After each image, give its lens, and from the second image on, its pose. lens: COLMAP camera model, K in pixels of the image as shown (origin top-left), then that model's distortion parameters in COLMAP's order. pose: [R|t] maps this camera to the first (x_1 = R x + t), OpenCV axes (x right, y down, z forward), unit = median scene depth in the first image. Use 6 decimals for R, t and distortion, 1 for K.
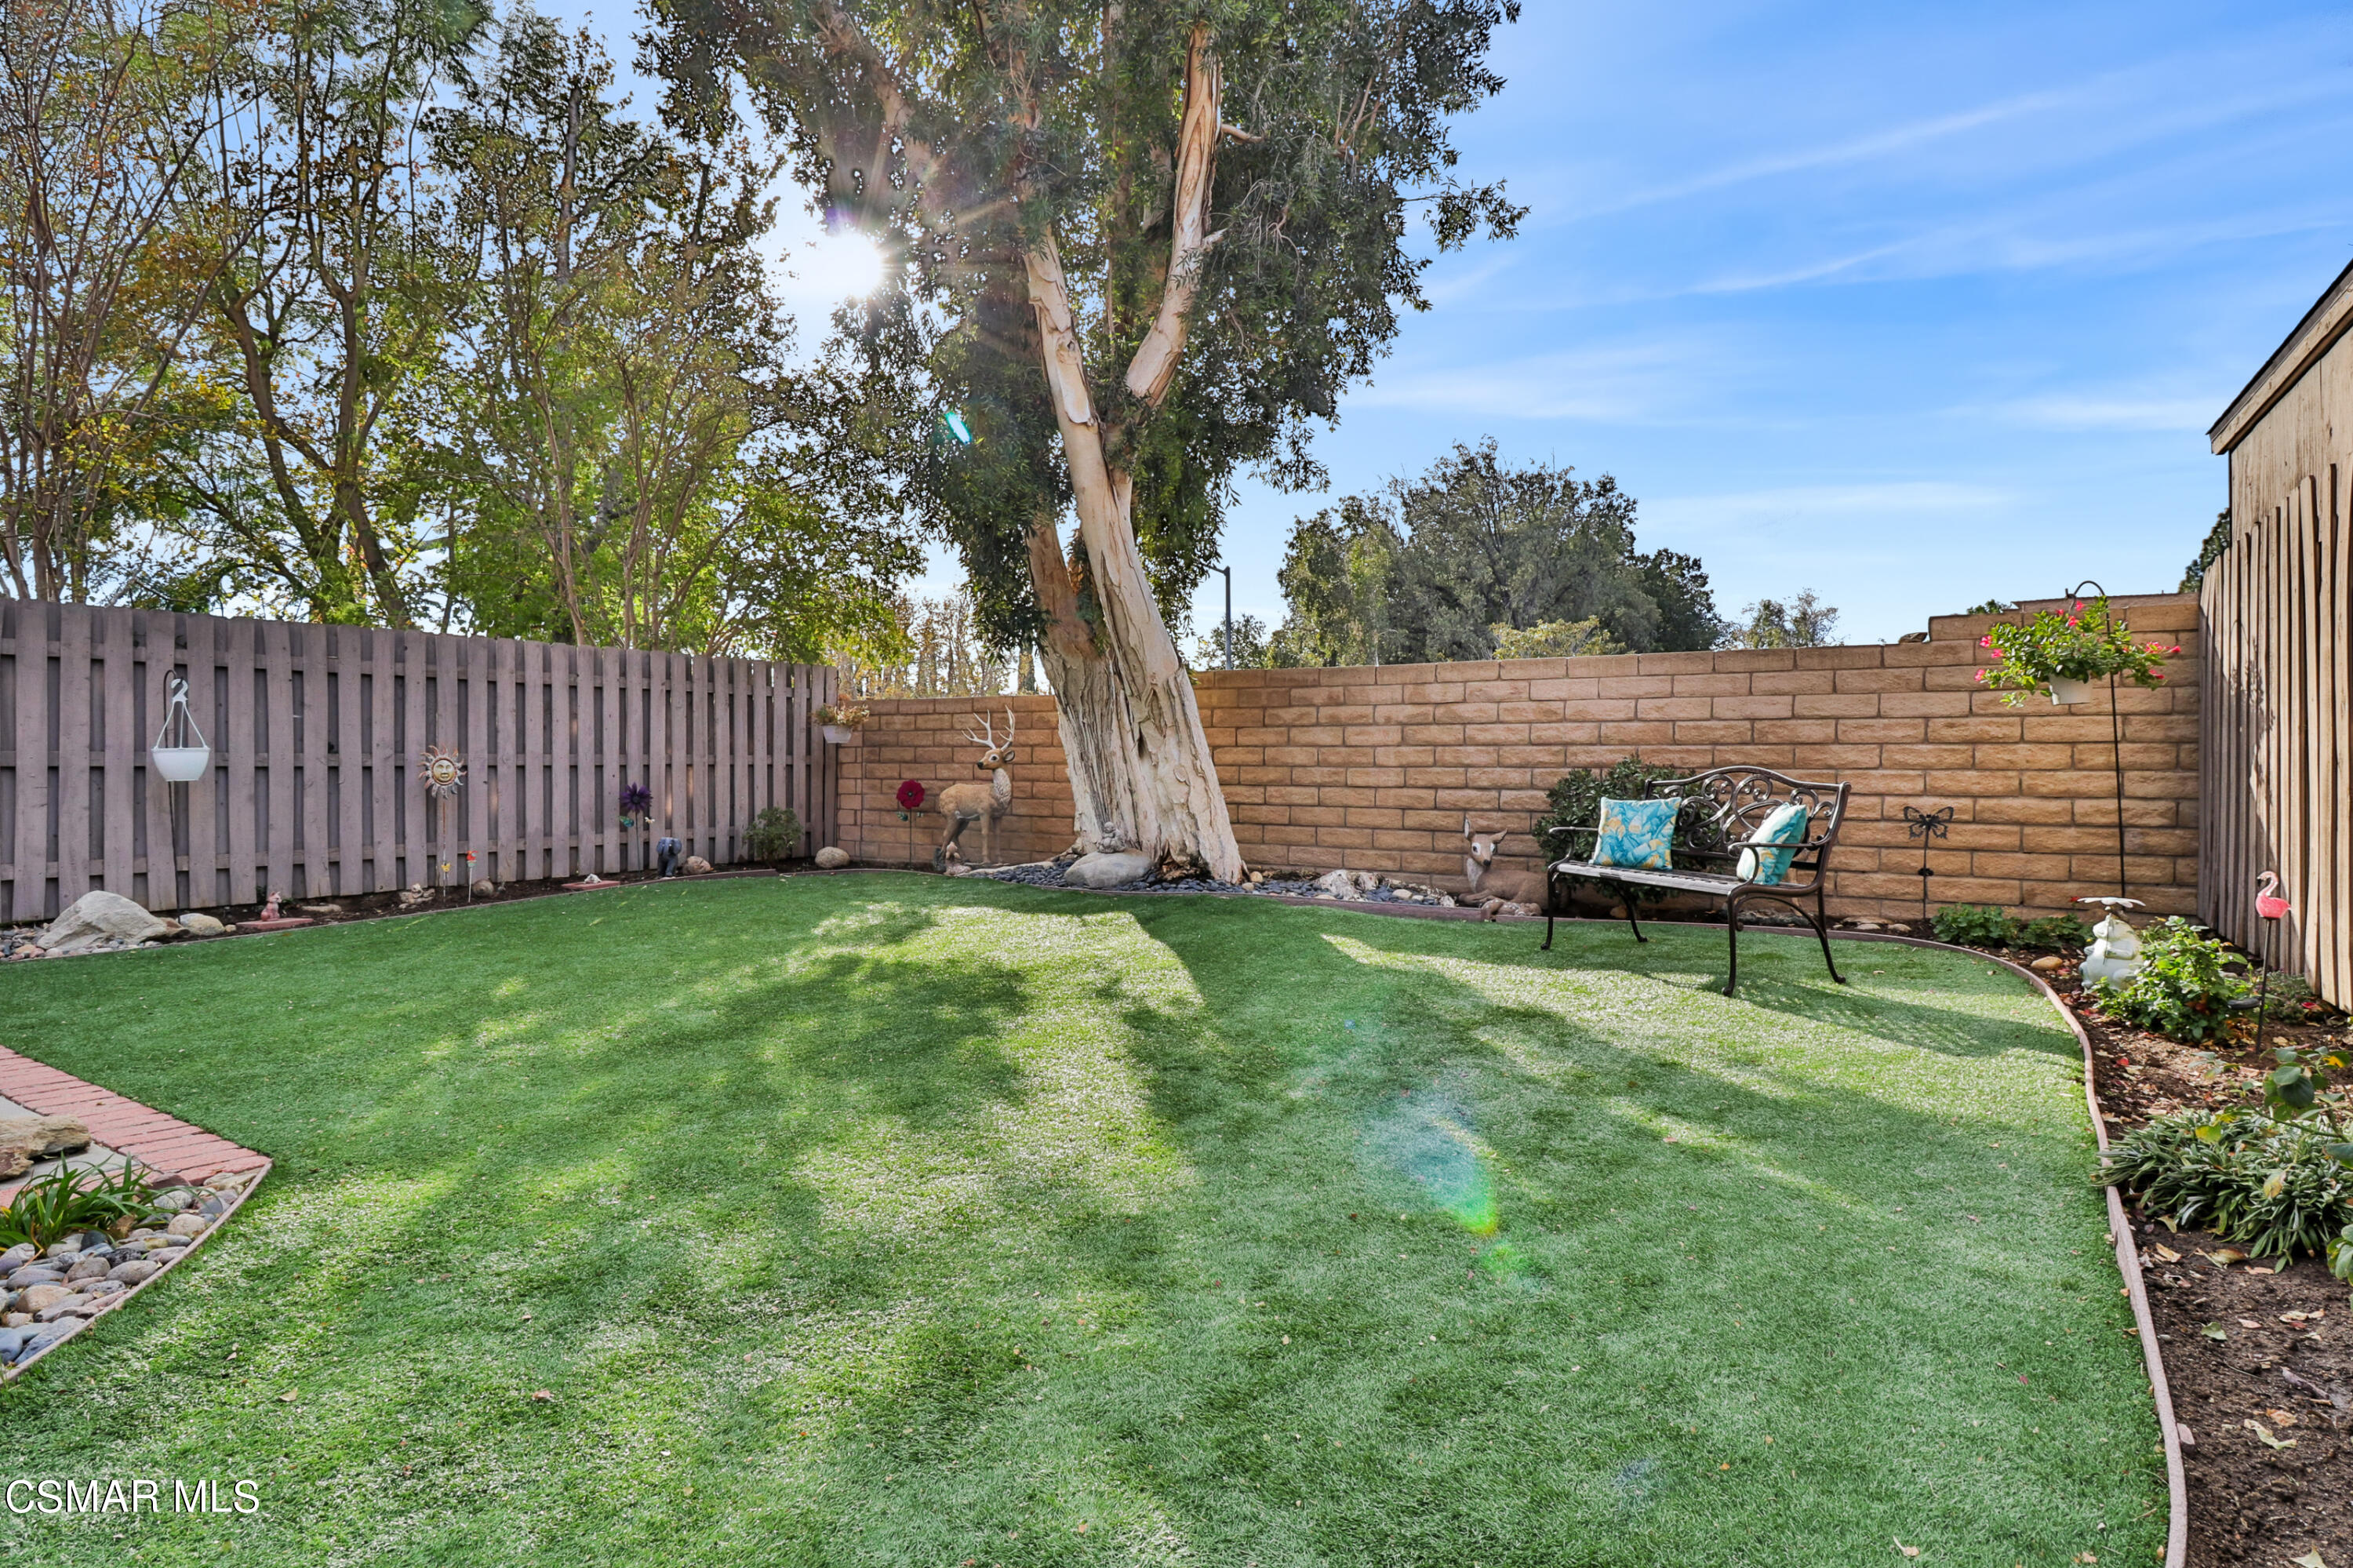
lens RADIAL K [[1237.4, 0, 1176.5], [0, 1237.4, 784.0], [0, 0, 1]] dist [0.003219, -0.014628]
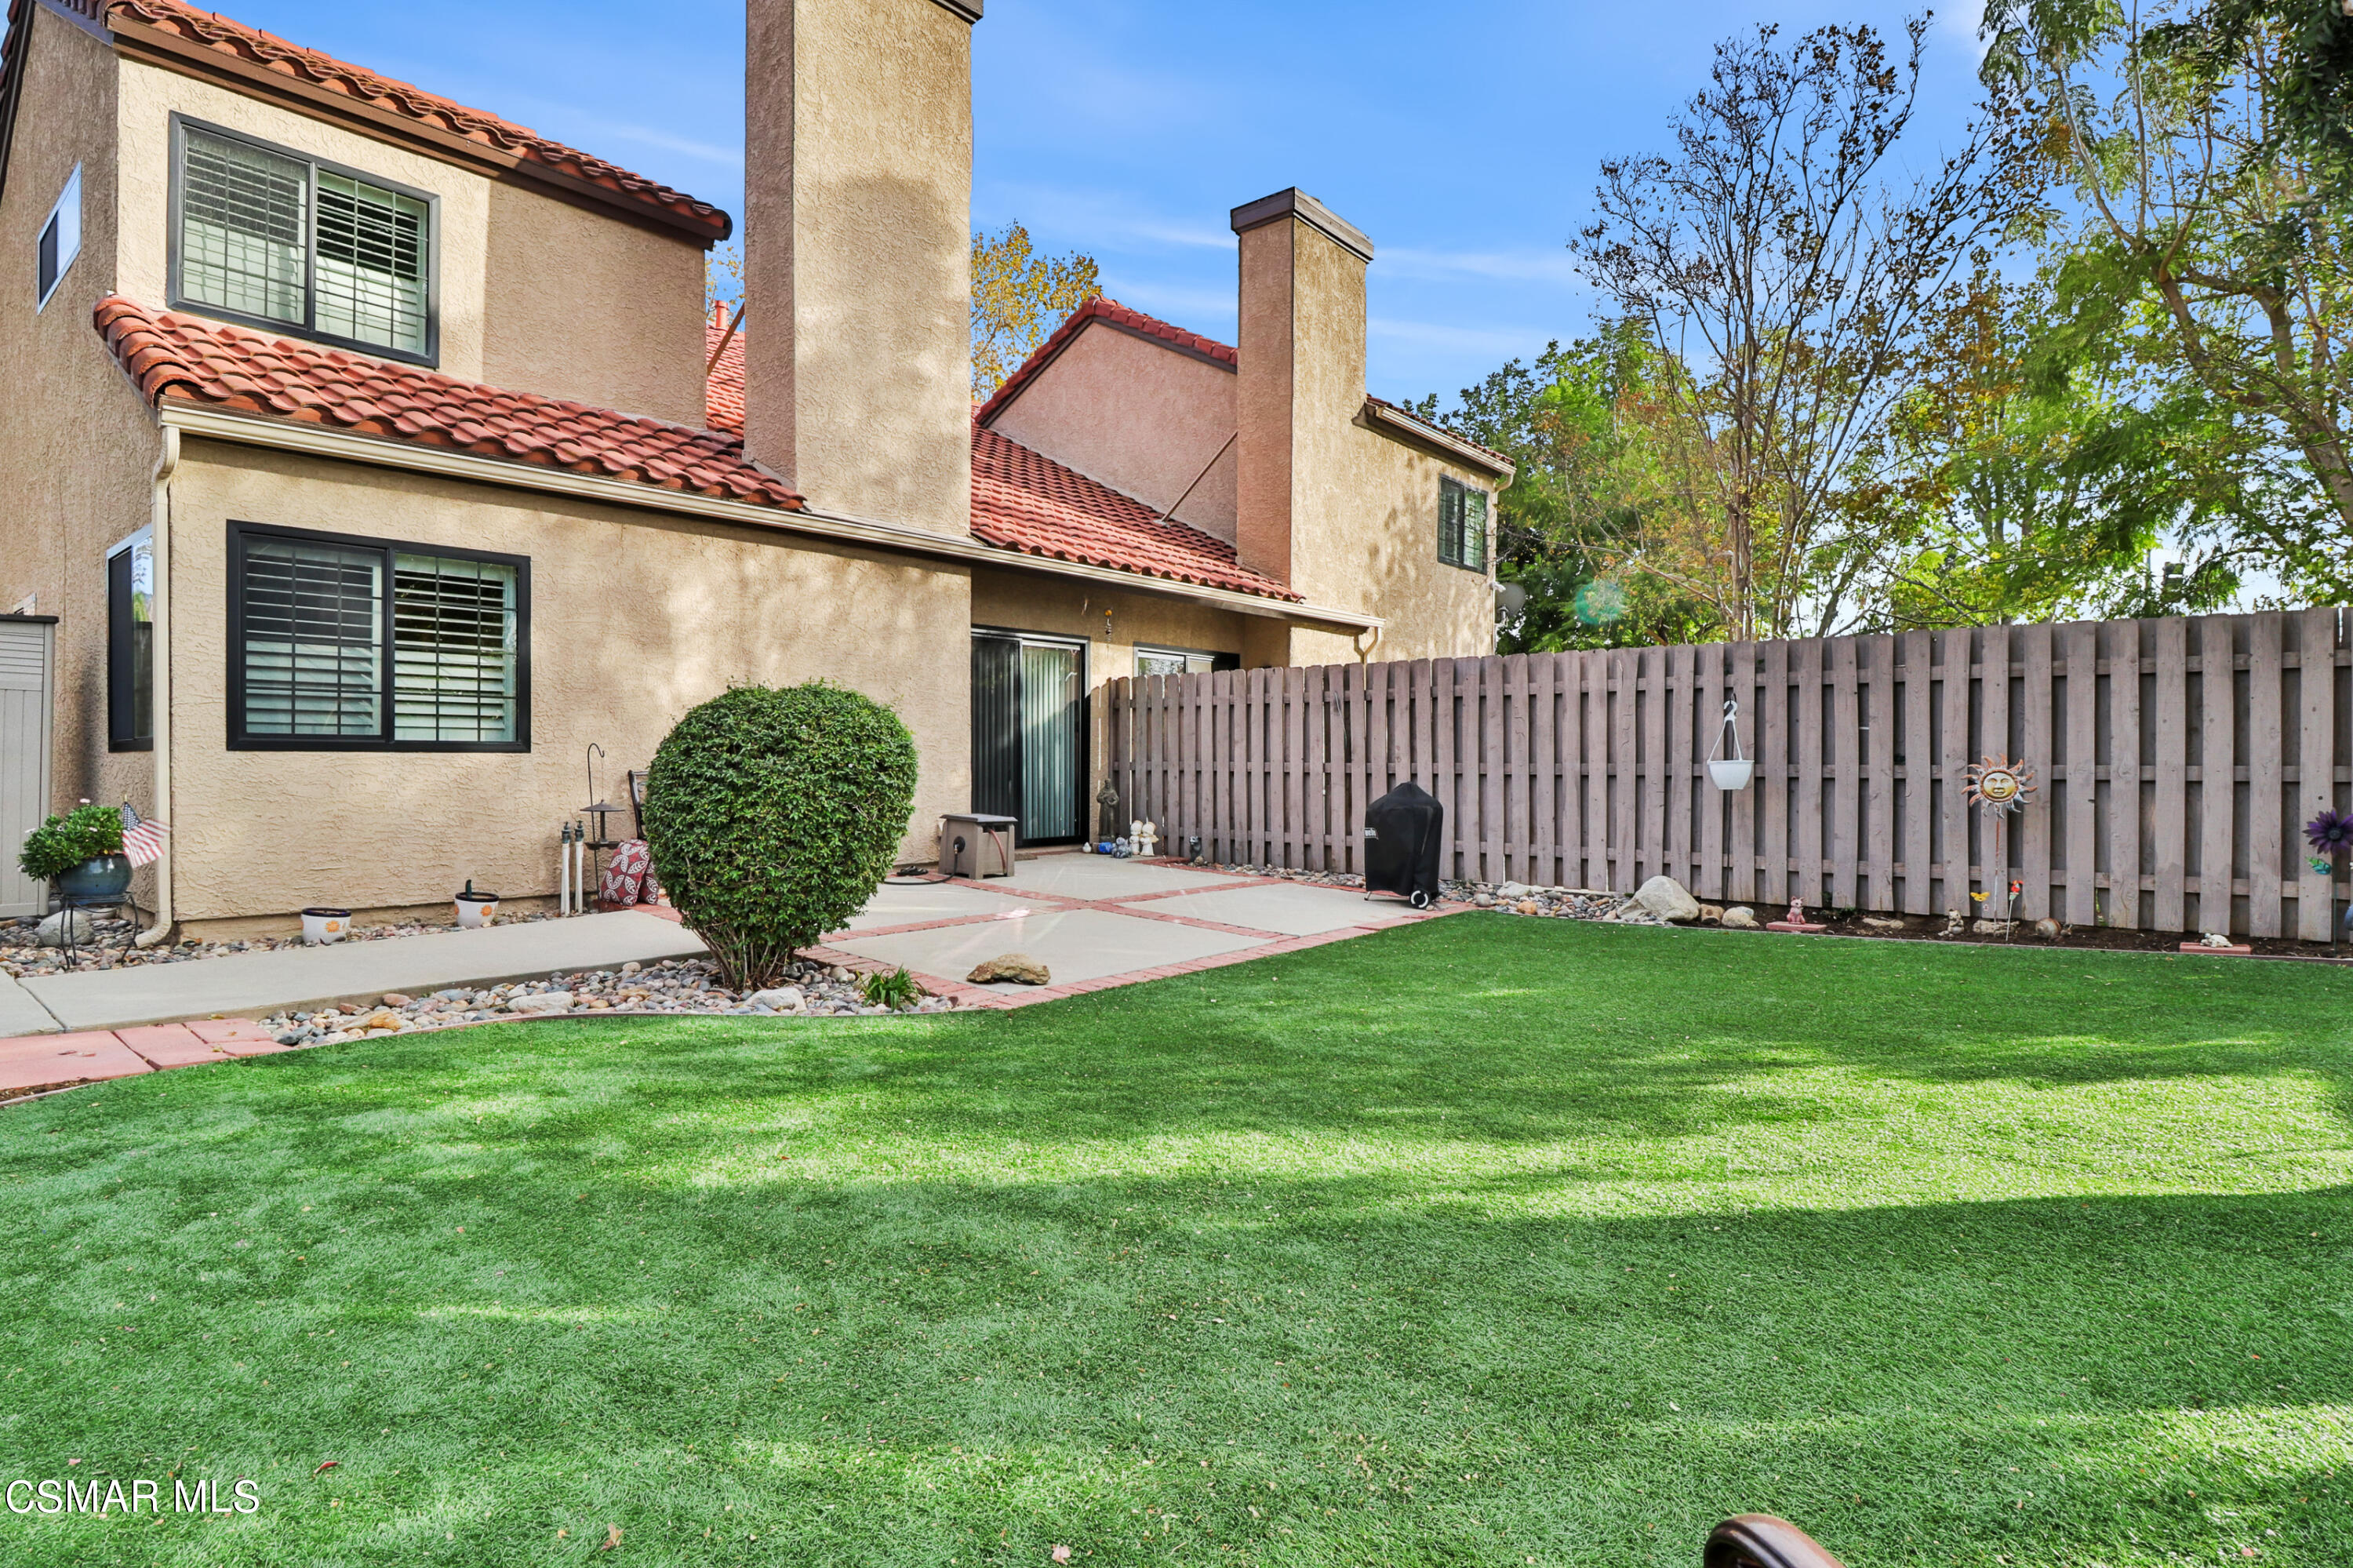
lens RADIAL K [[1237.4, 0, 1176.5], [0, 1237.4, 784.0], [0, 0, 1]] dist [0.003219, -0.014628]
pose [[-0.160330, 0.009711, -0.987016, 0.369929], [-0.024278, 0.999610, 0.013778, -0.009835], [0.986765, 0.026172, -0.160032, 0.601244]]
